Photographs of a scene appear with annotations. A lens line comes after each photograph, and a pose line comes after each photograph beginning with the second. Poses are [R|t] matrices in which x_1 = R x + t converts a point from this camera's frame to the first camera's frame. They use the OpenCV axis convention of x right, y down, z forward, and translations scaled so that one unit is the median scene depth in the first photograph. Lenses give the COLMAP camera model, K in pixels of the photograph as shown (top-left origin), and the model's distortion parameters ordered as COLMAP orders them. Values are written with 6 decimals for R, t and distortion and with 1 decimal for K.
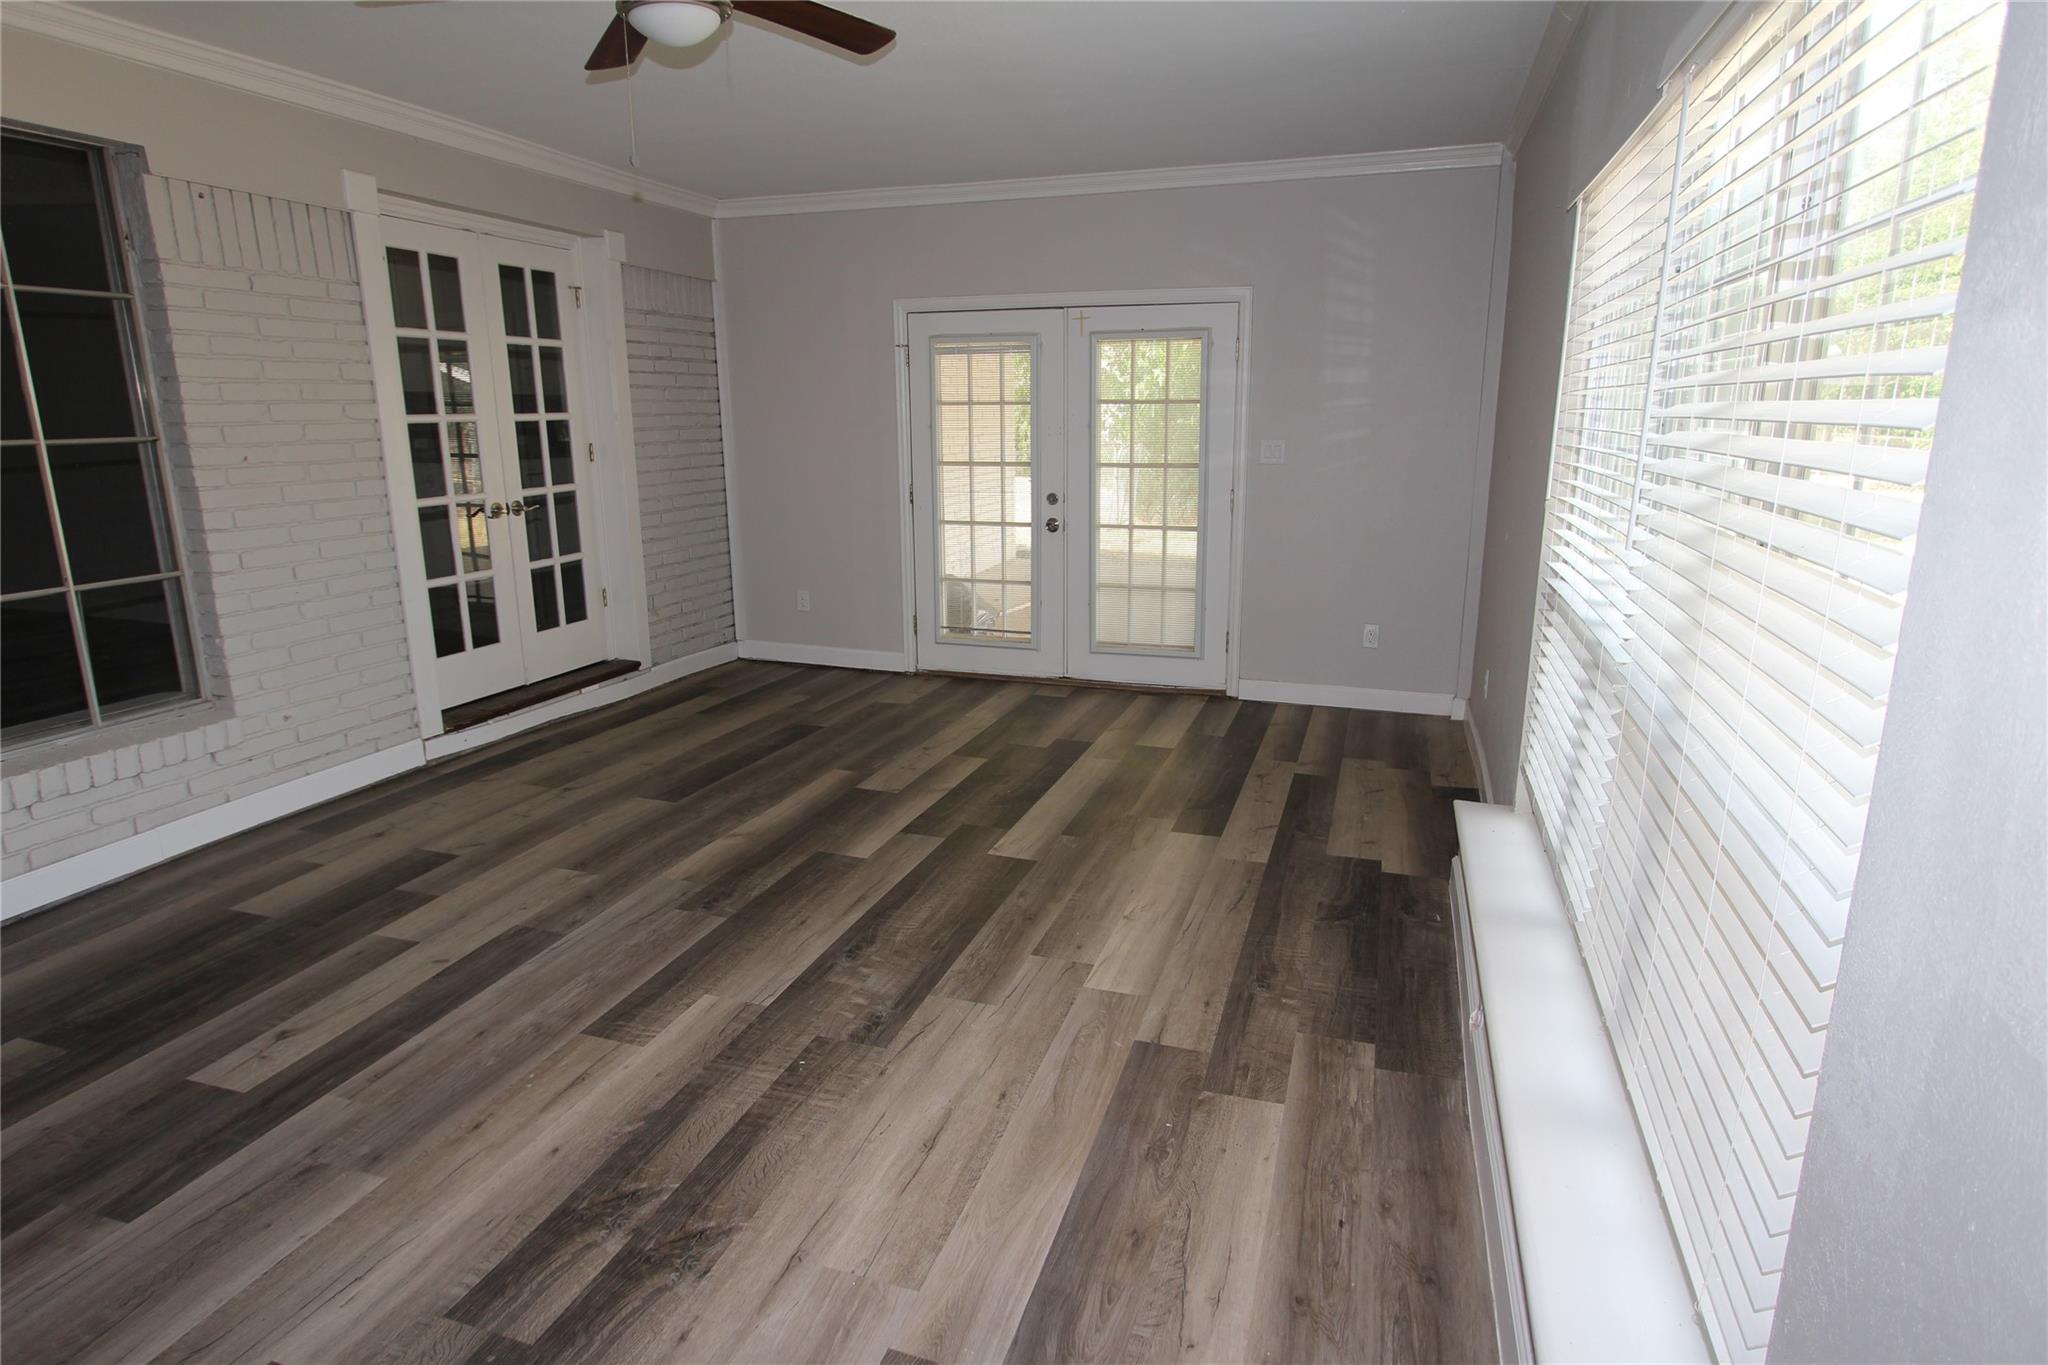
lens RADIAL K [[1133.1, 0, 1026.5], [0, 1133.1, 685.1], [0, 0, 1]] dist [-0.017440, 0.005548]
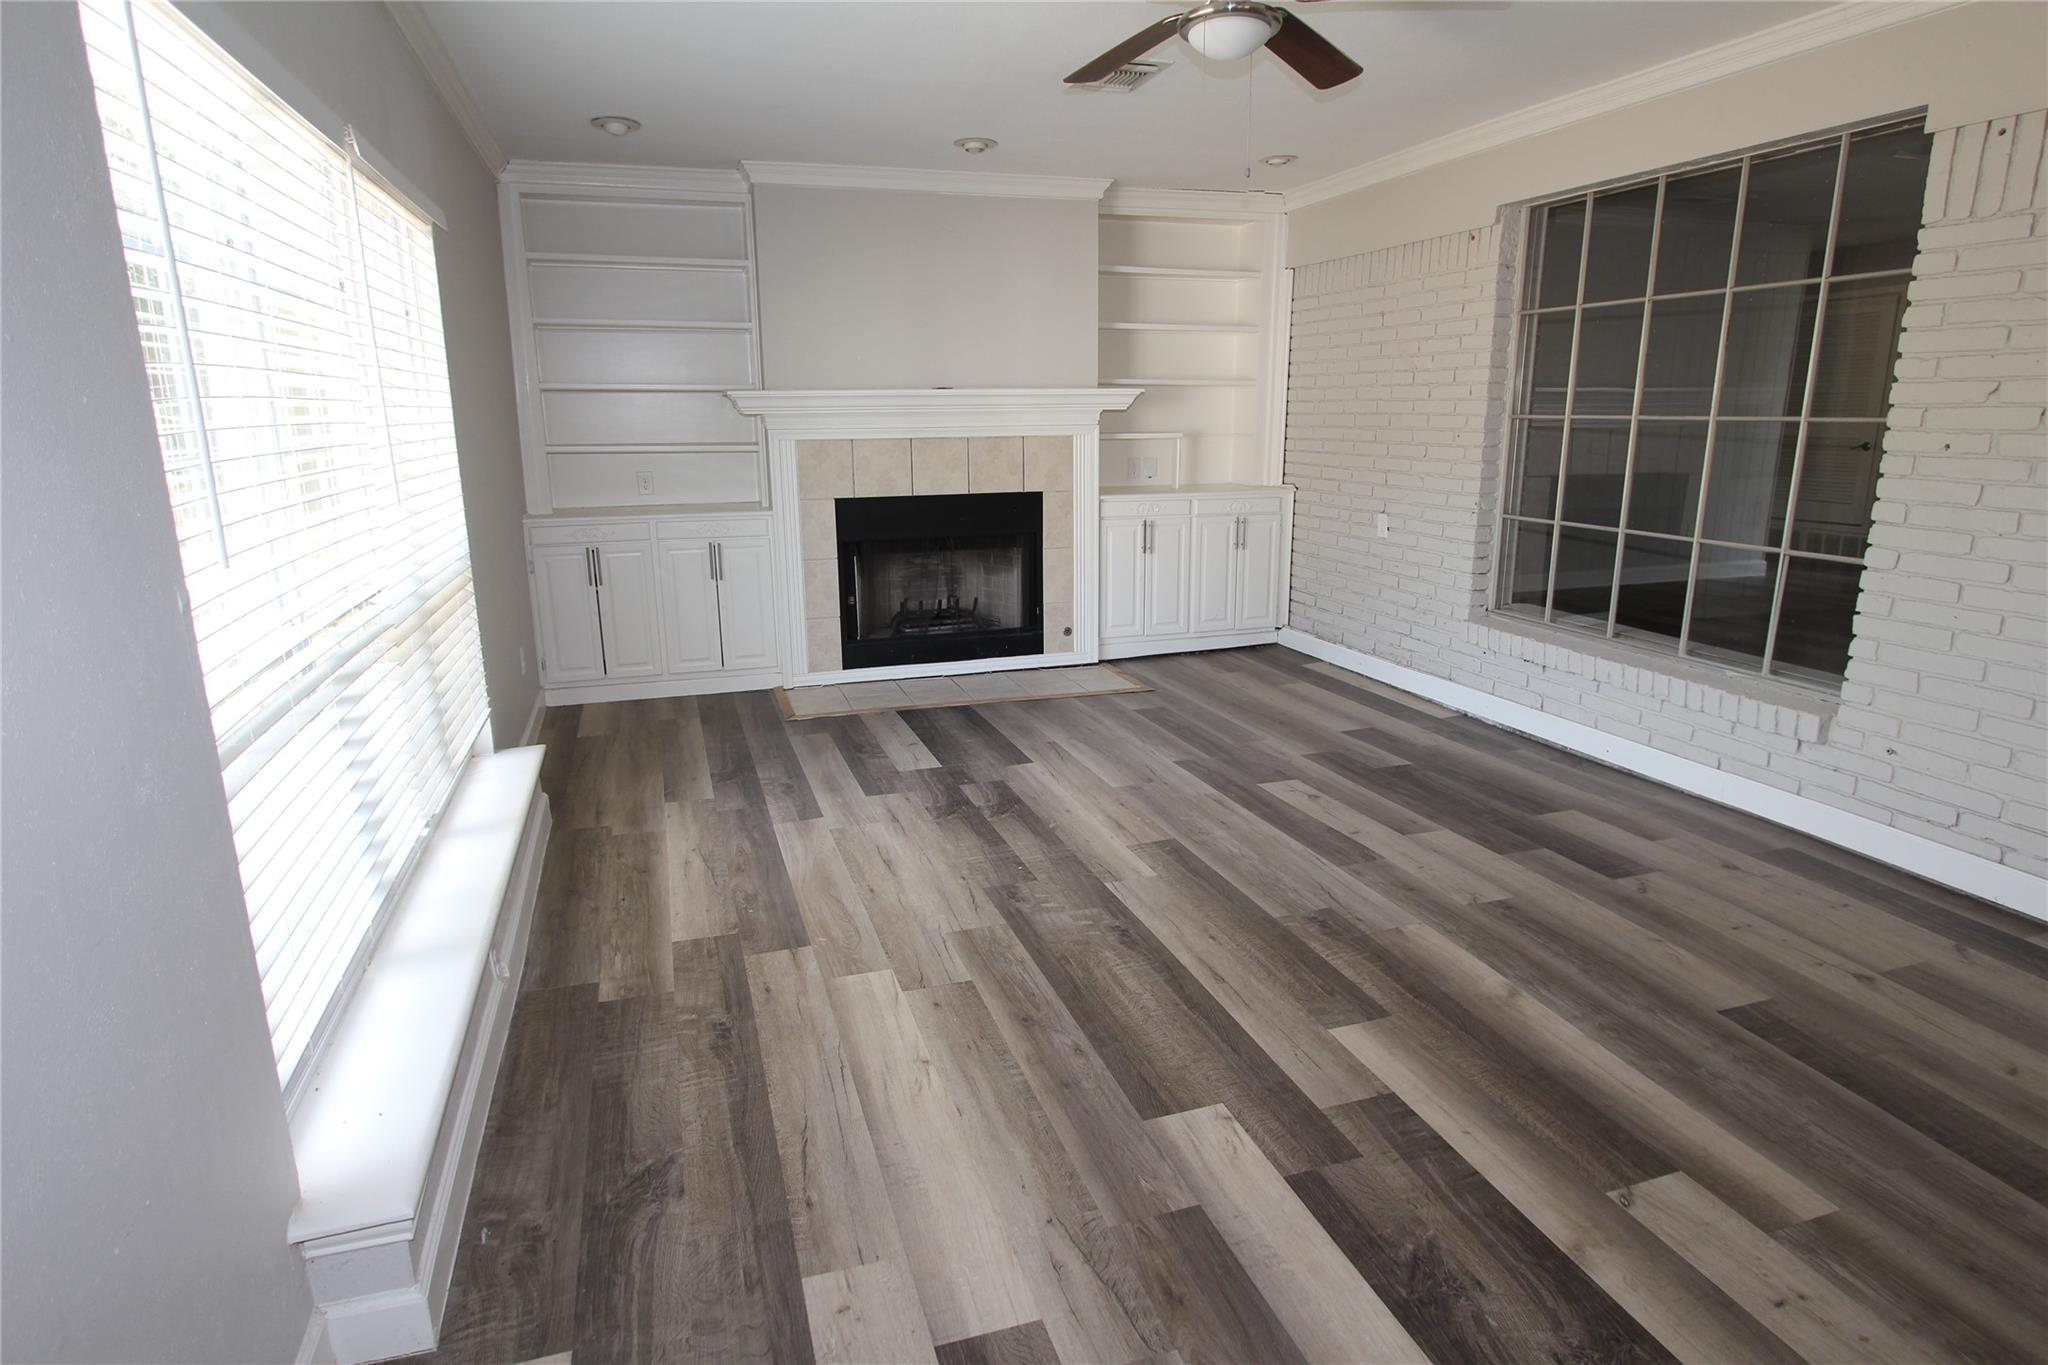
lens RADIAL K [[1133.1, 0, 1014.3], [0, 1133.1, 682.2], [0, 0, 1]] dist [-0.017440, 0.005548]
pose [[-0.816784, 0.145109, -0.558396, 0.393118], [-0.127613, 0.898442, 0.420140, -0.323878], [0.562653, 0.414422, -0.715315, 1.353890]]
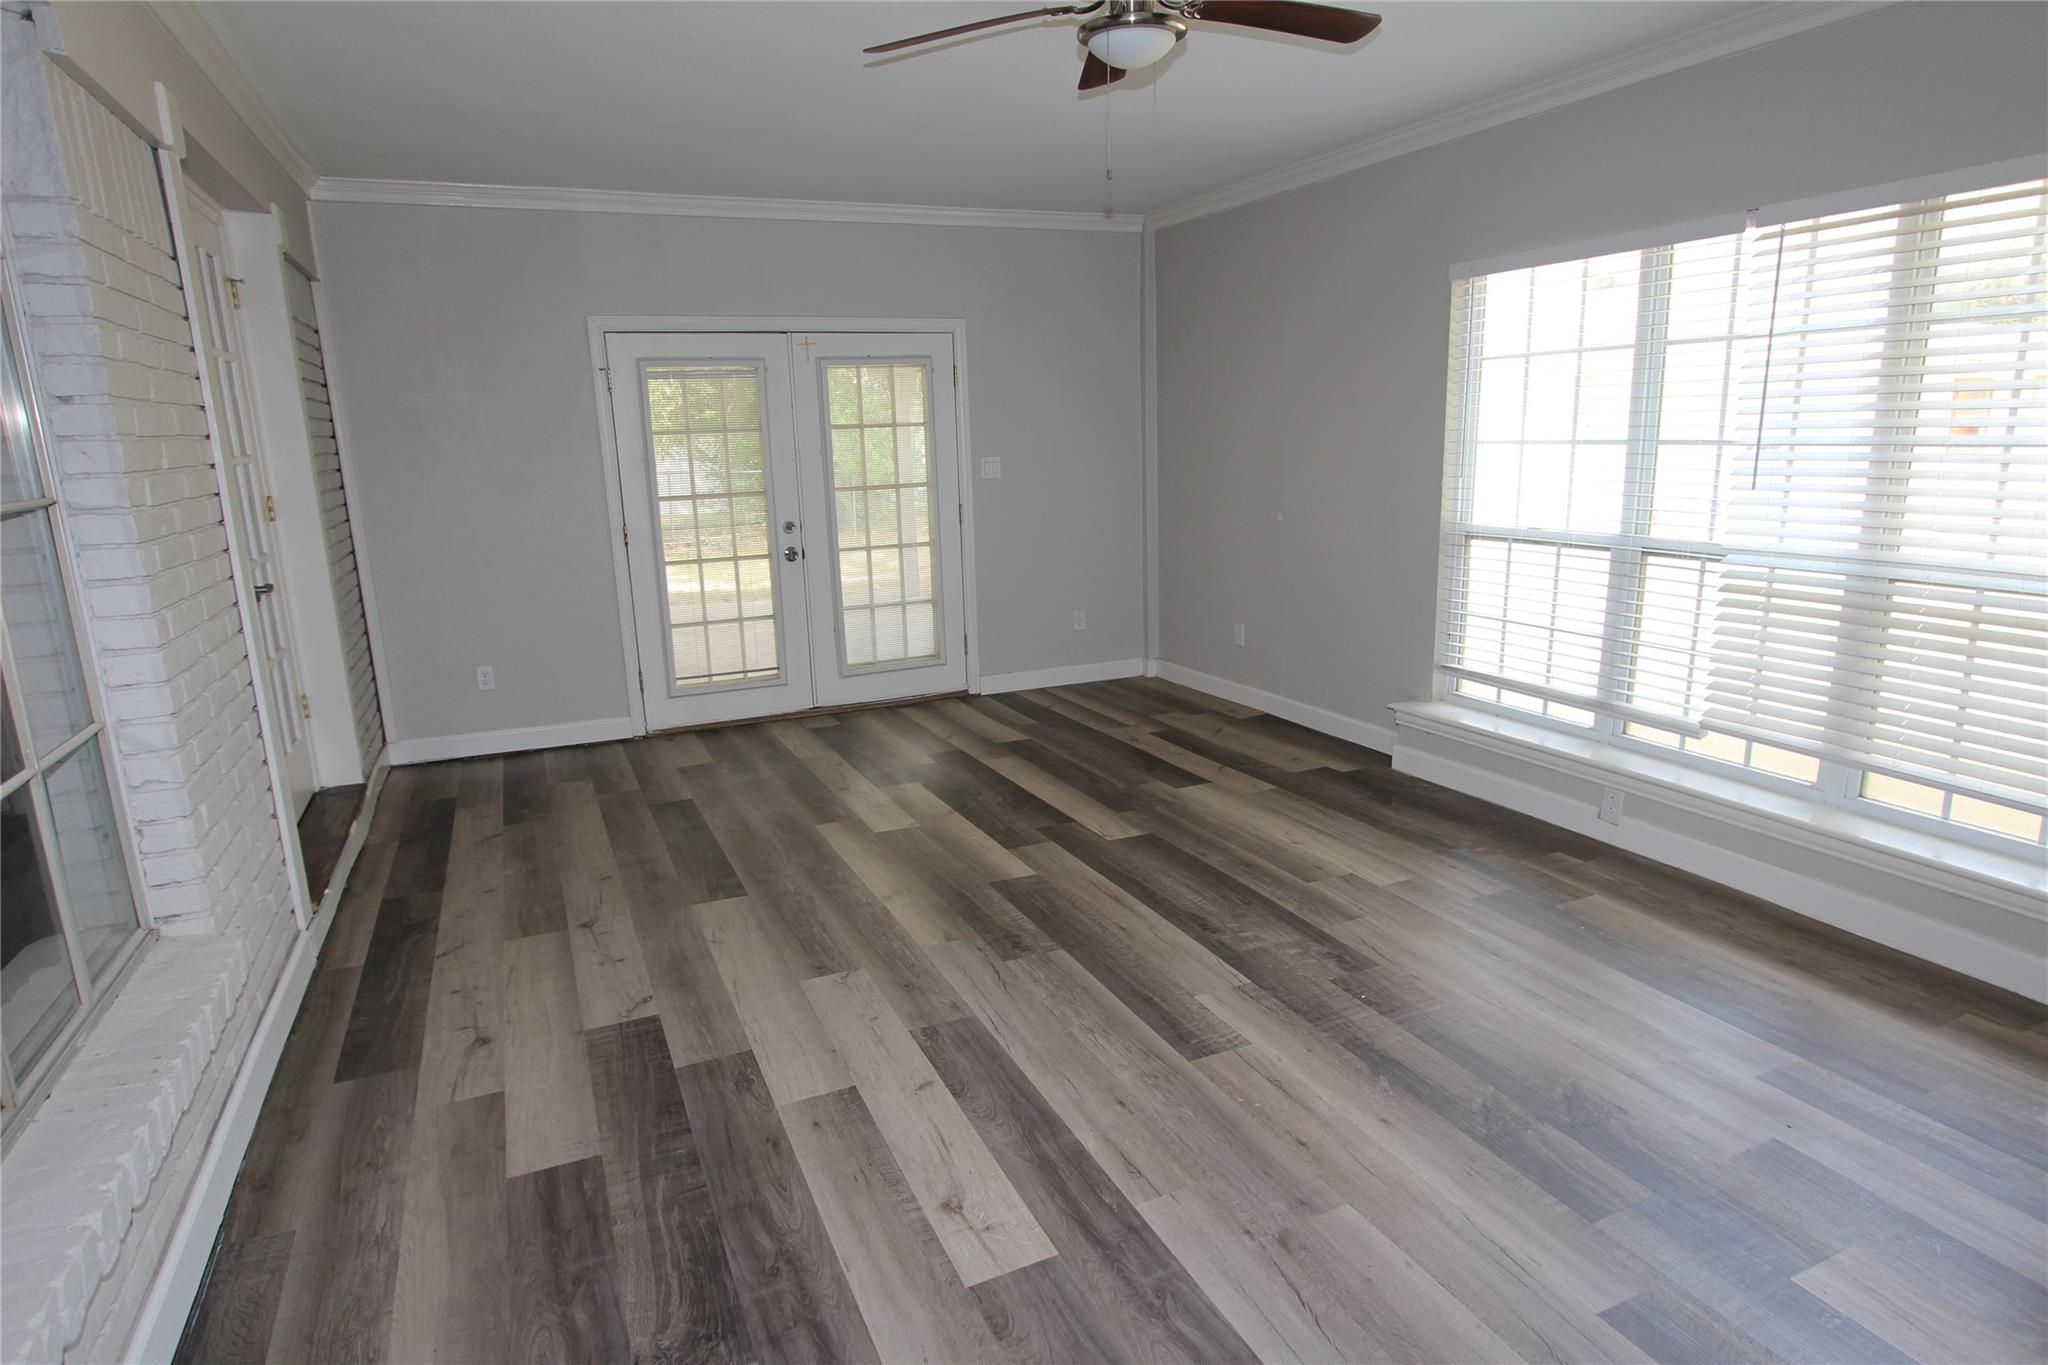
lens RADIAL K [[1133.1, 0, 1031.0], [0, 1133.1, 680.6], [0, 0, 1]] dist [-0.017440, 0.005548]
pose [[0.736271, -0.163903, 0.656537, -0.804668], [0.185007, 0.982014, 0.037682, -0.055375], [-0.650905, 0.093720, 0.753352, 0.243141]]
